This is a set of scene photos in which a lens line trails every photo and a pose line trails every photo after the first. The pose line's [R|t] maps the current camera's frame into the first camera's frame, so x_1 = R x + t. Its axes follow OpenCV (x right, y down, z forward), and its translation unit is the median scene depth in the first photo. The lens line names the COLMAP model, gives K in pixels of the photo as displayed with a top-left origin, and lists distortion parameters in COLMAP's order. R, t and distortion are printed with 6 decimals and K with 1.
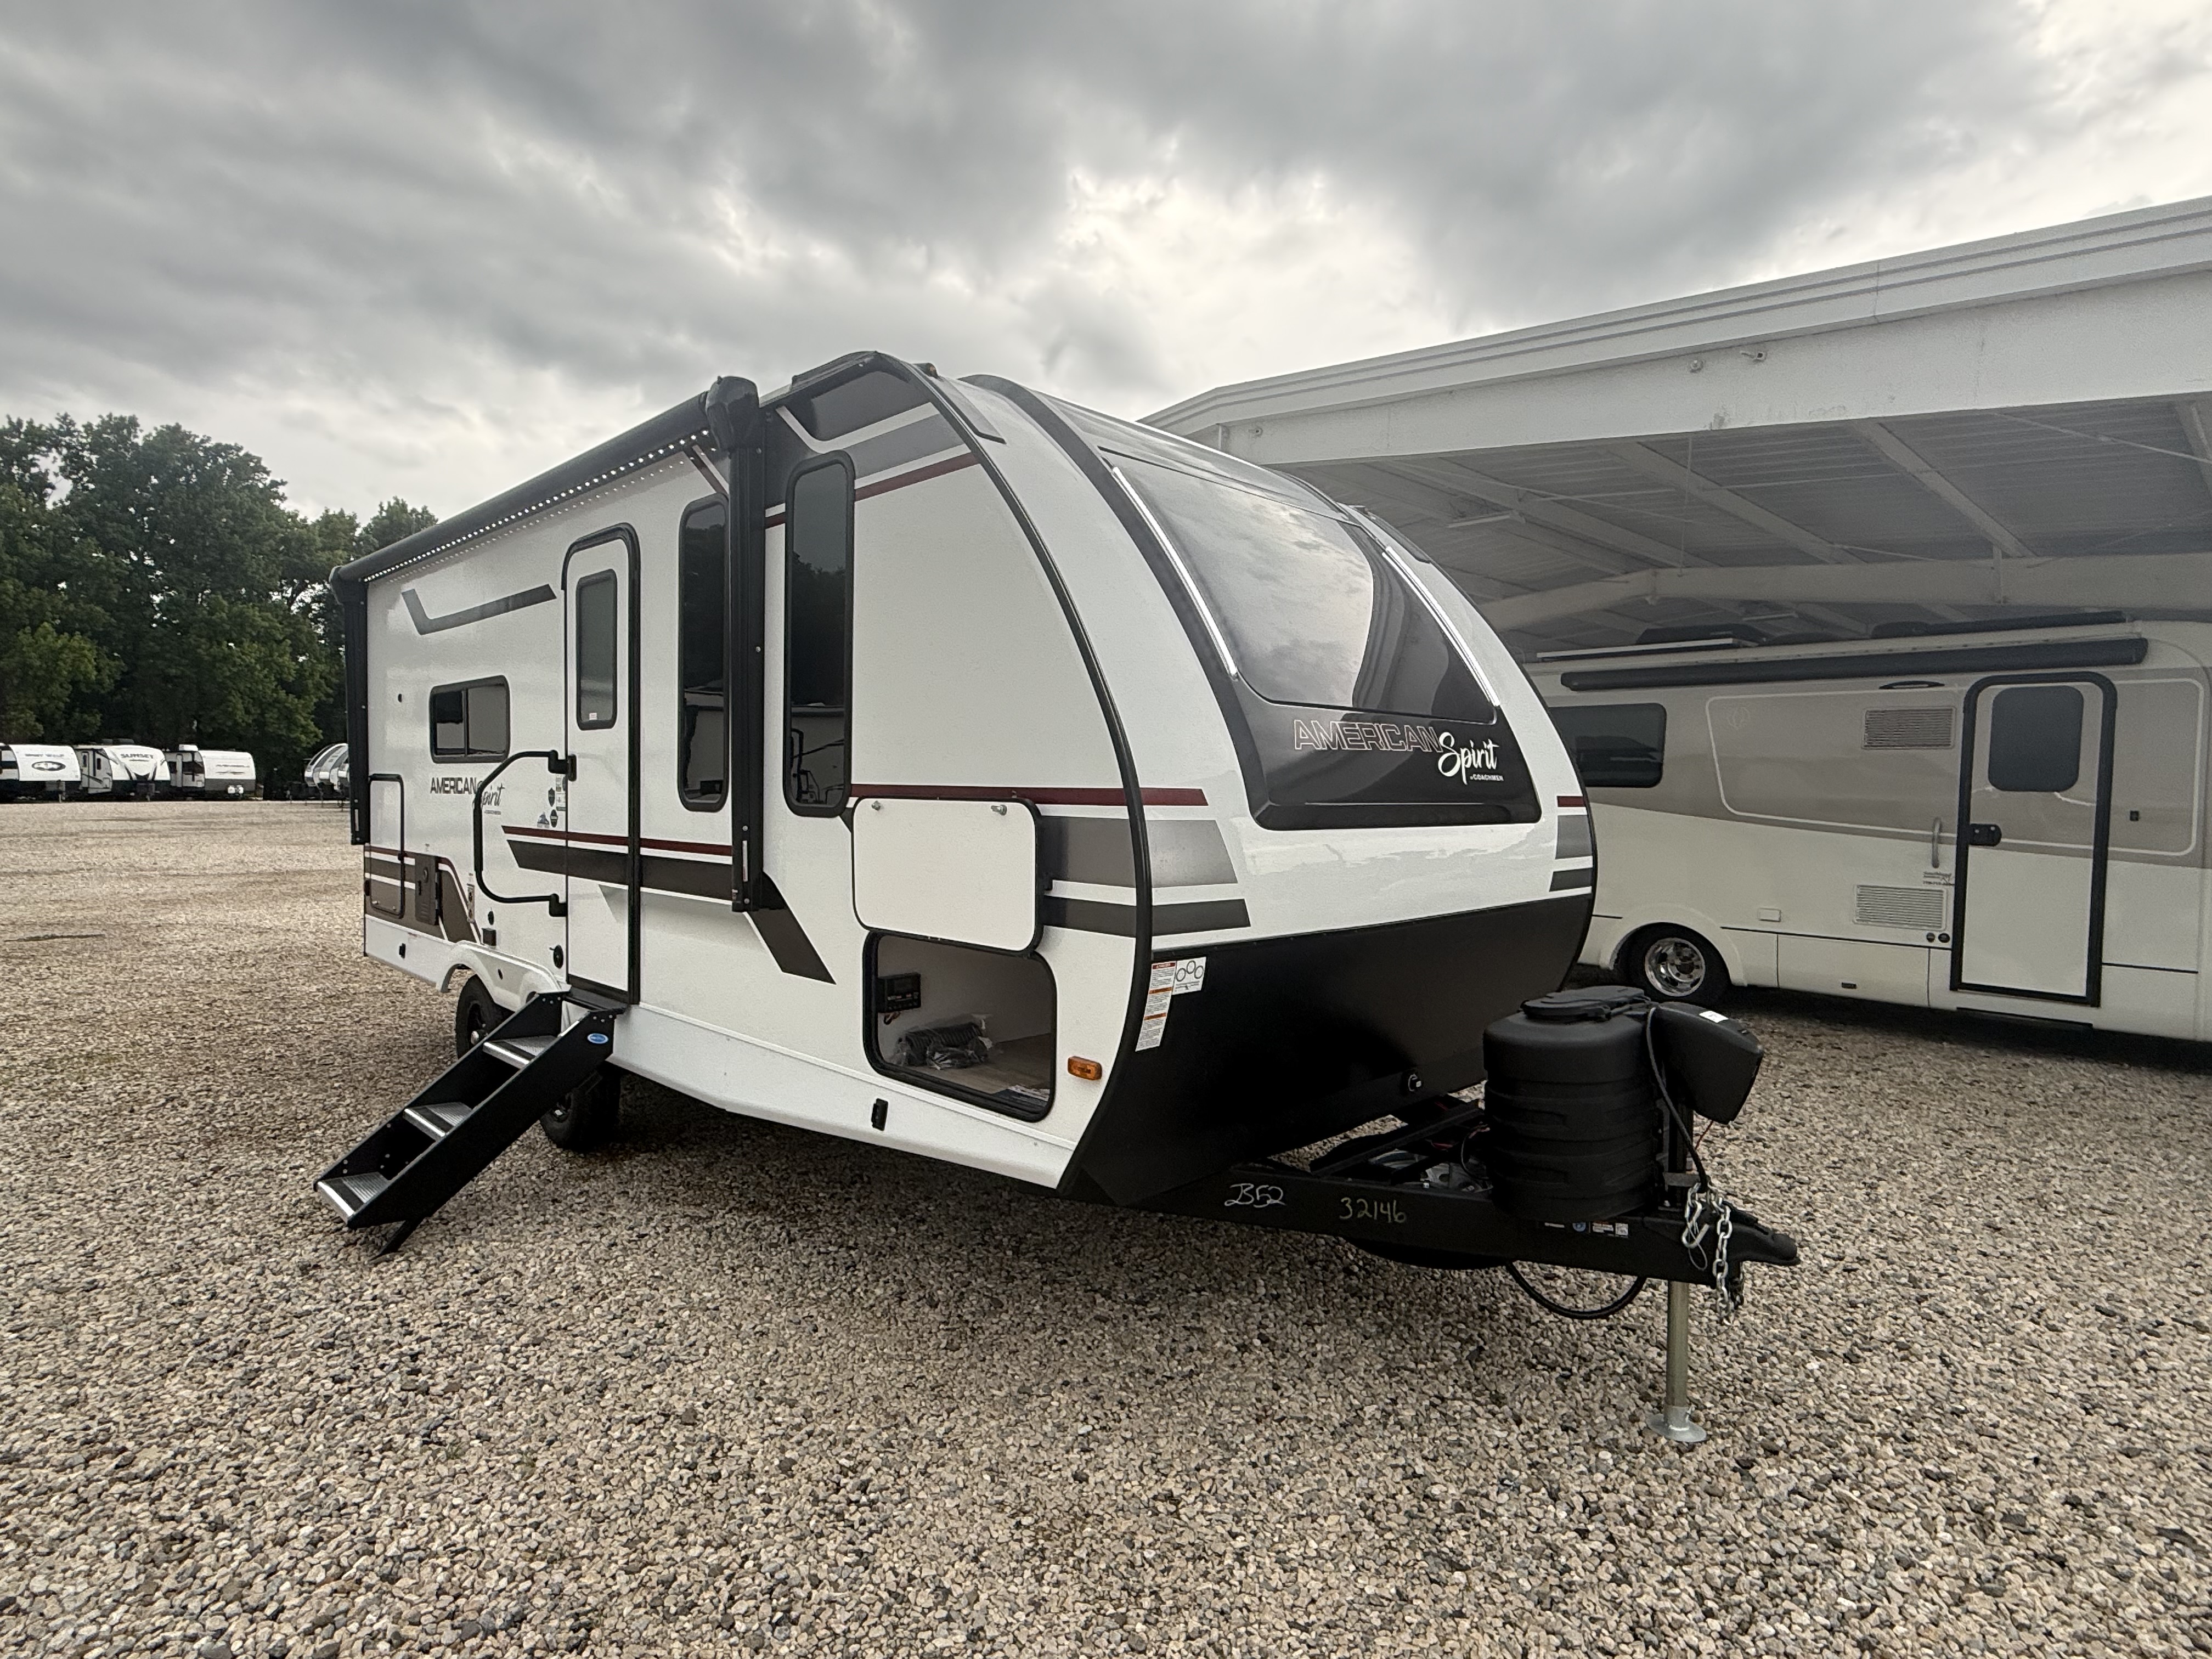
lens RADIAL K [[1189.0, 0, 1106.7], [0, 1189.0, 825.9], [0, 0, 1]] dist [0.005868, 0.001012]
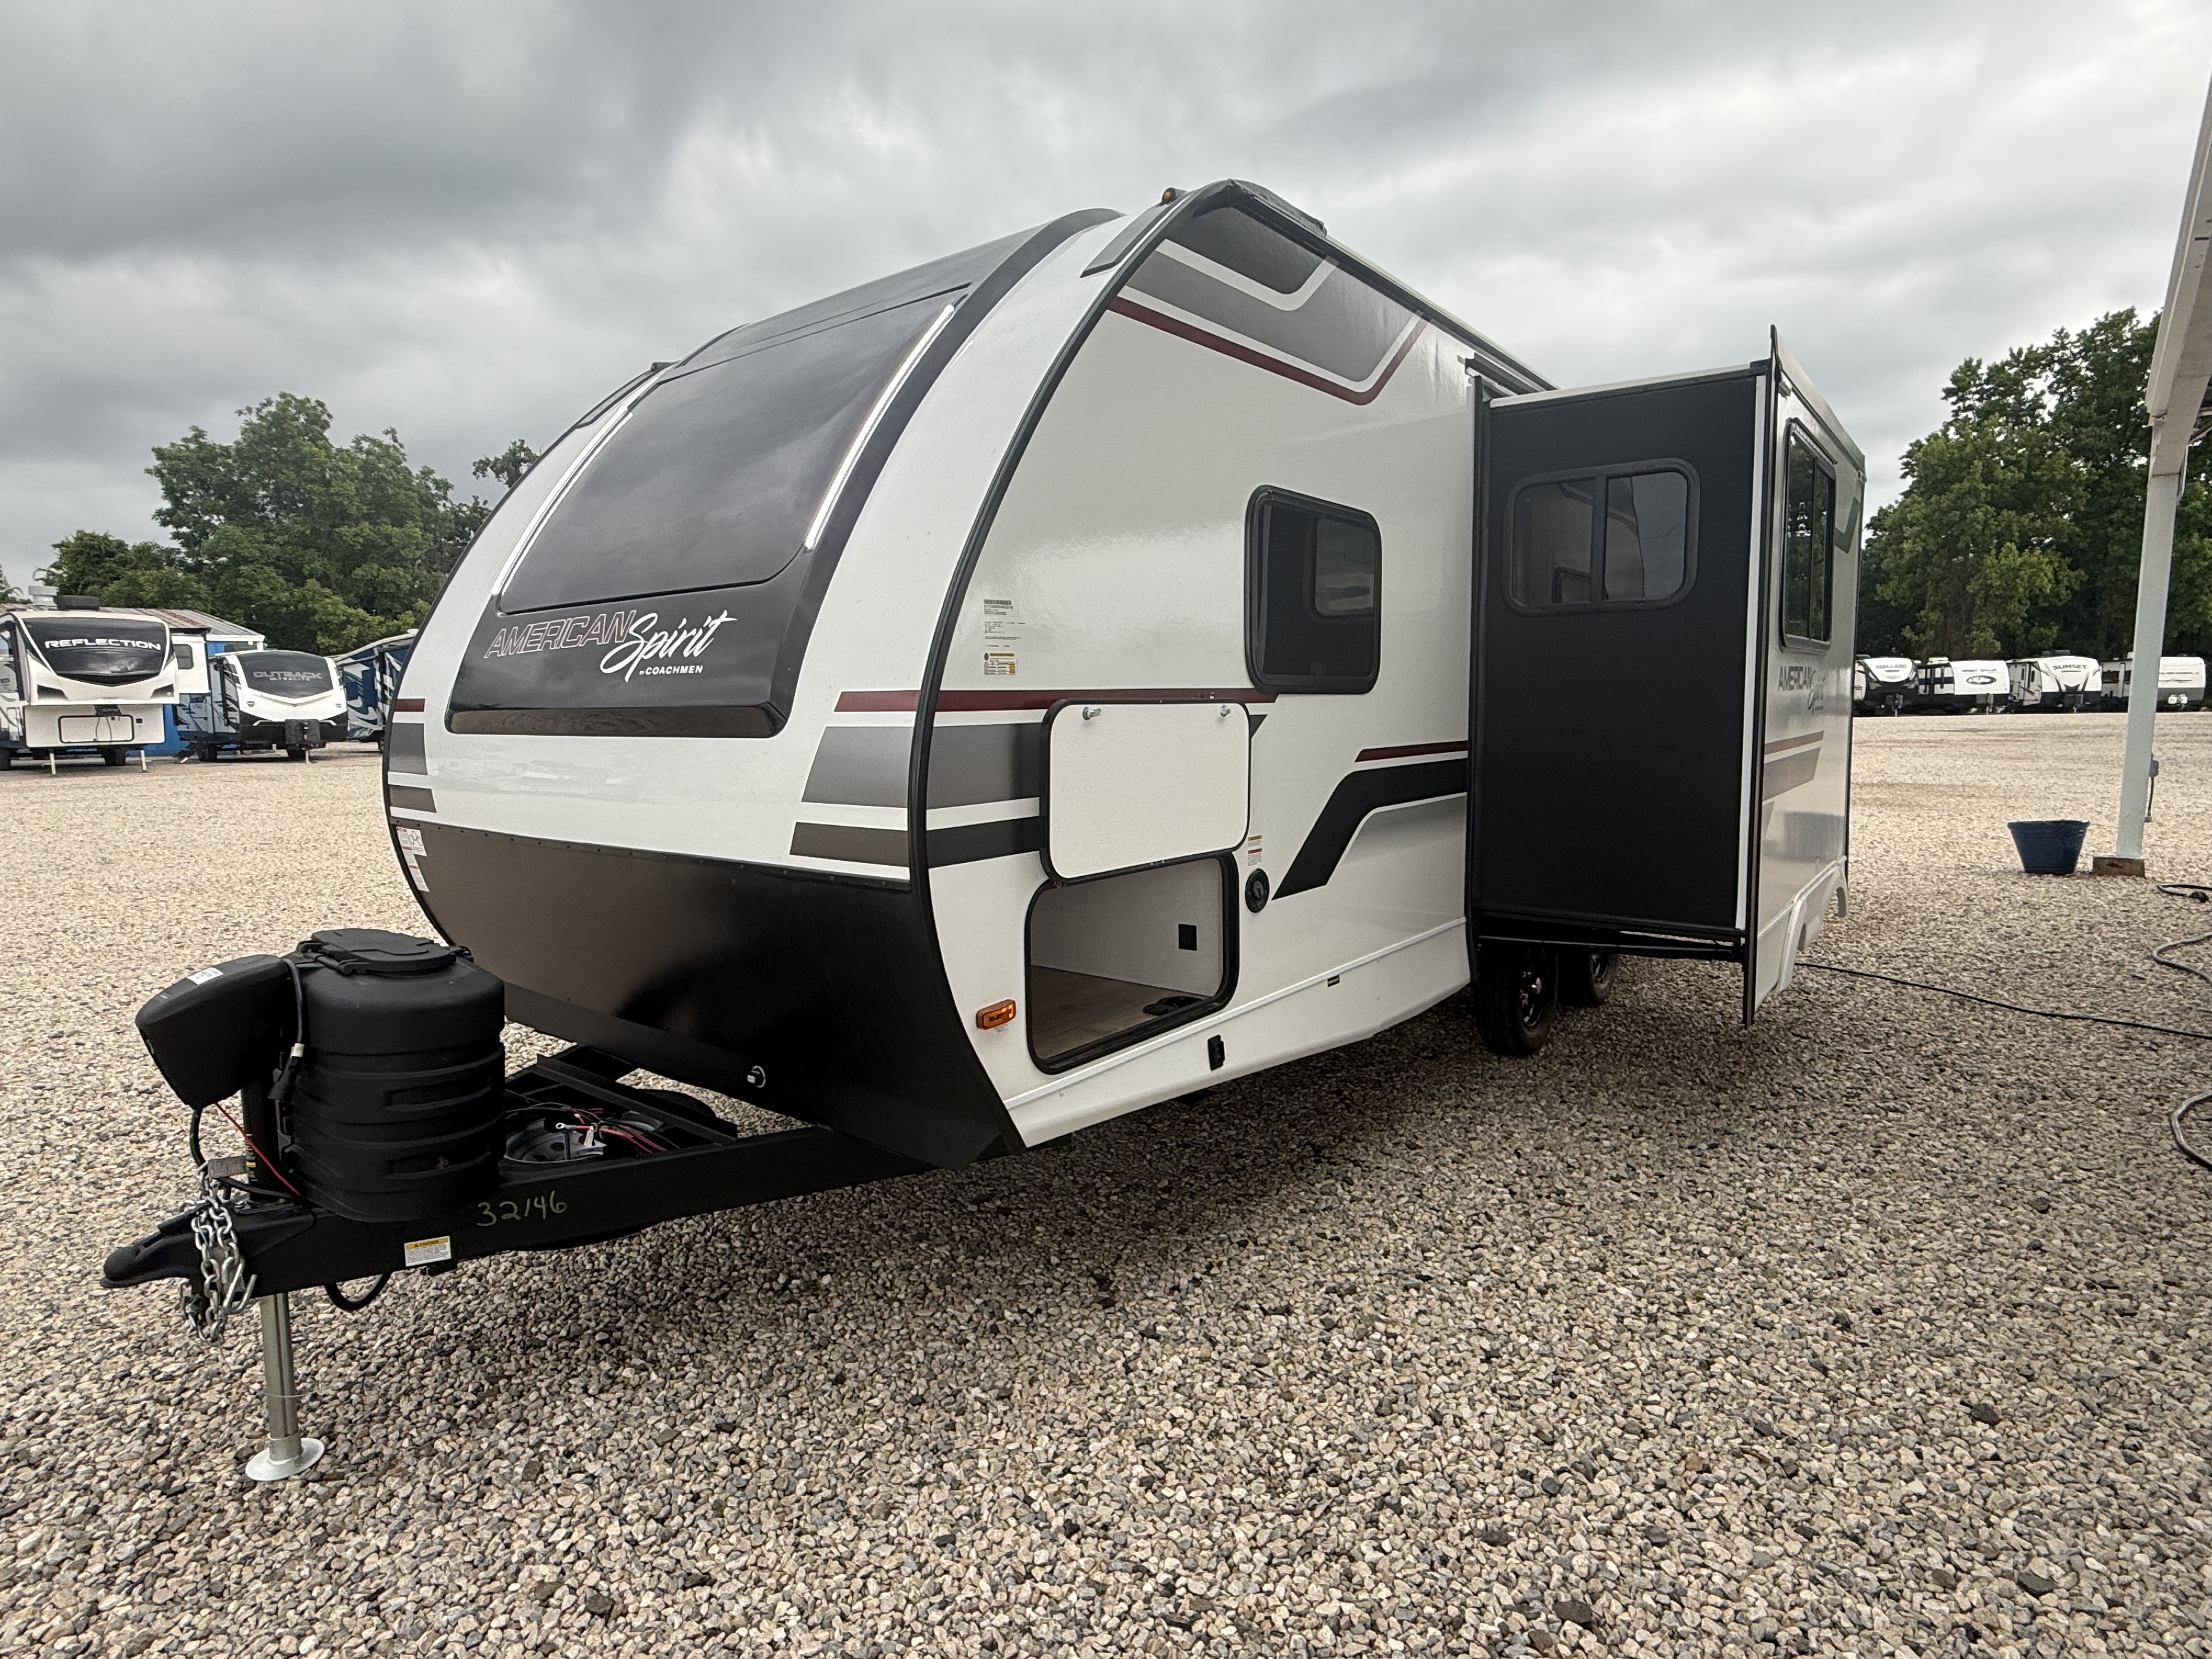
lens RADIAL K [[1189.0, 0, 1106.7], [0, 1189.0, 825.9], [0, 0, 1]] dist [0.005868, 0.001012]
pose [[0.109039, 0.090037, -0.989951, 0.090746], [-0.017461, 0.995909, 0.088656, -0.001350], [0.993884, 0.007618, 0.110166, 0.101319]]
